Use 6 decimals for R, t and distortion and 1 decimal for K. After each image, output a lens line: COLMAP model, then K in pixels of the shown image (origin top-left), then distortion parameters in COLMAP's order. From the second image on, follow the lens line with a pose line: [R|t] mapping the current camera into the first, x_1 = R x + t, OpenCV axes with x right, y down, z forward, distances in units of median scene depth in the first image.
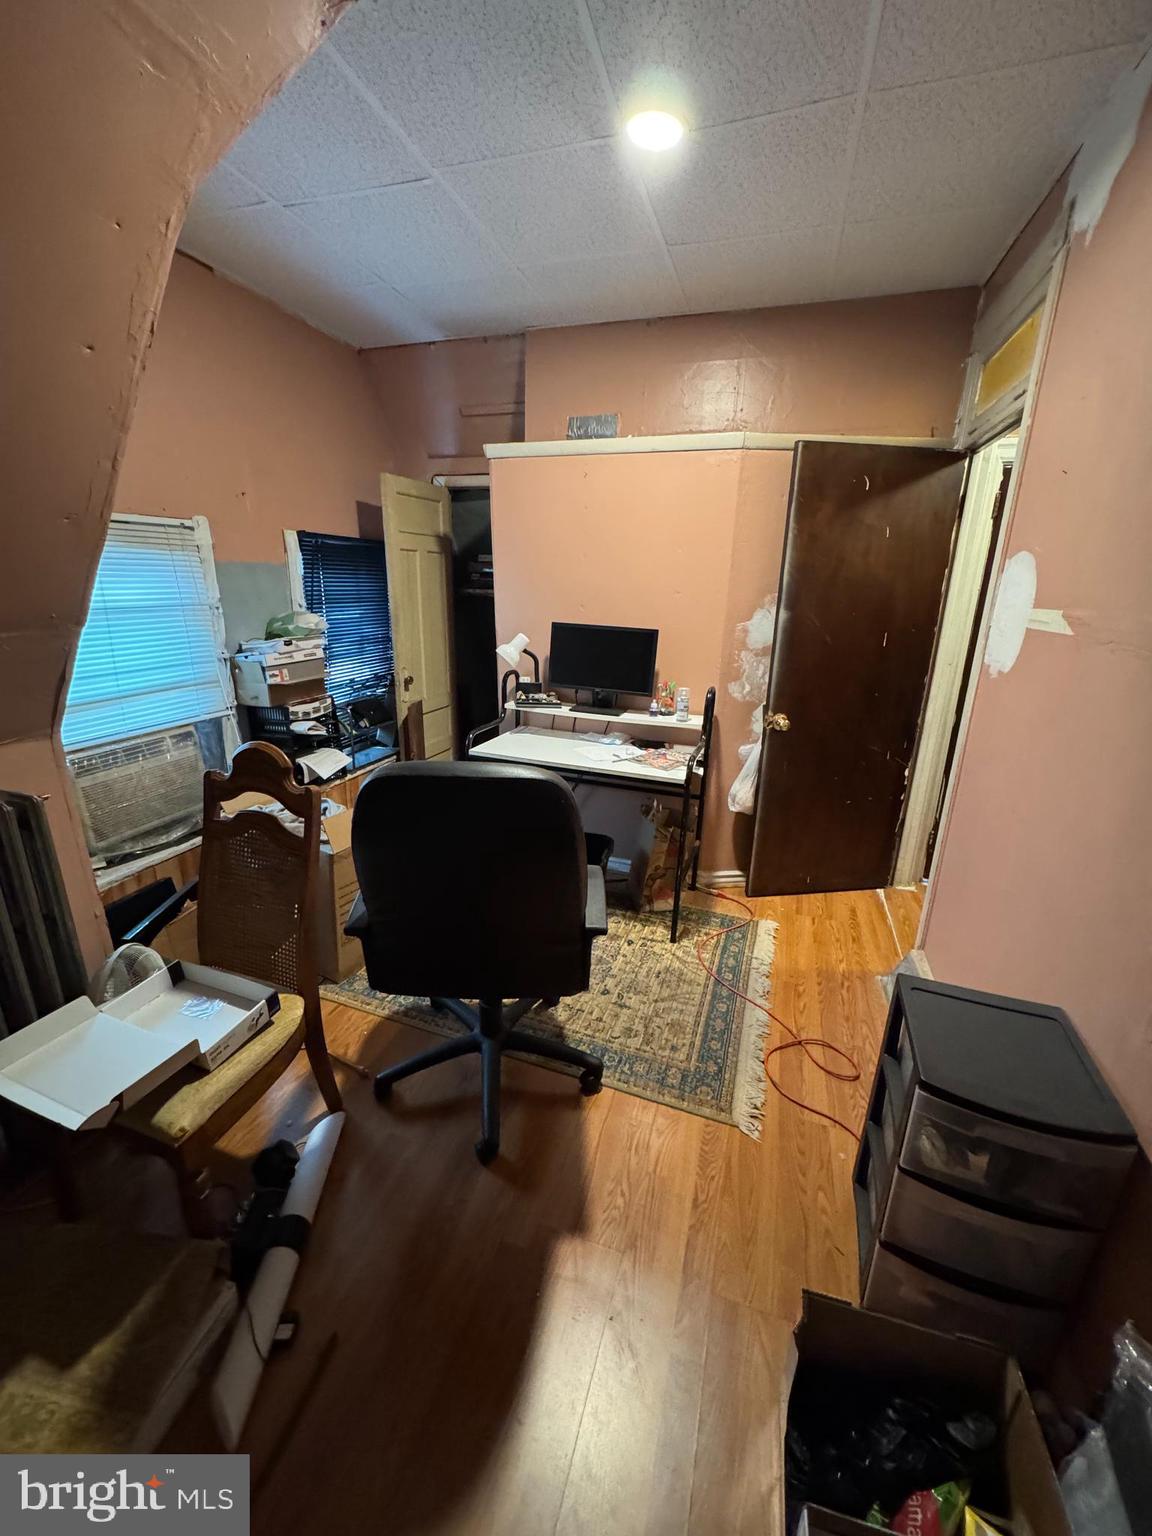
lens RADIAL K [[613.2, 0, 575.0], [0, 613.2, 769.3], [0, 0, 1]] dist [0.000338, 0.000107]
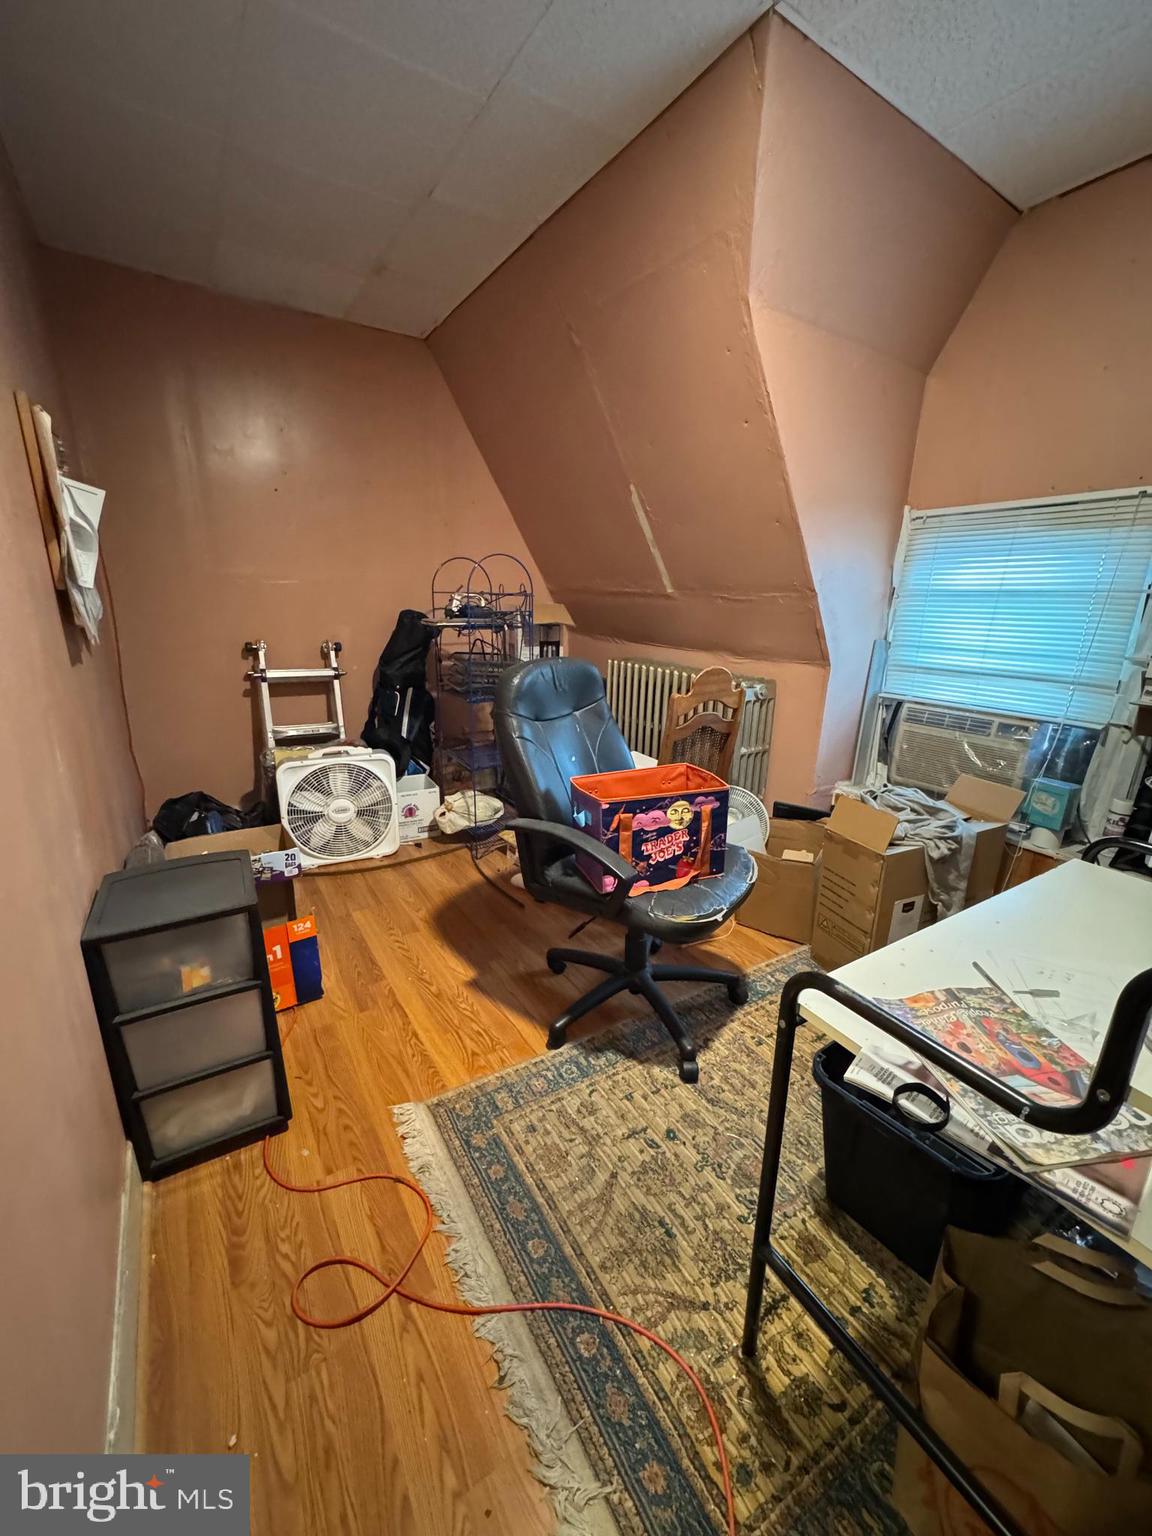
lens RADIAL K [[613.2, 0, 577.2], [0, 613.2, 771.3], [0, 0, 1]] dist [0.000338, 0.000107]
pose [[-0.633313, 0.186610, -0.751060, 0.603039], [-0.257436, 0.864425, 0.431853, -0.271933], [0.729823, 0.466848, -0.499411, 1.184596]]
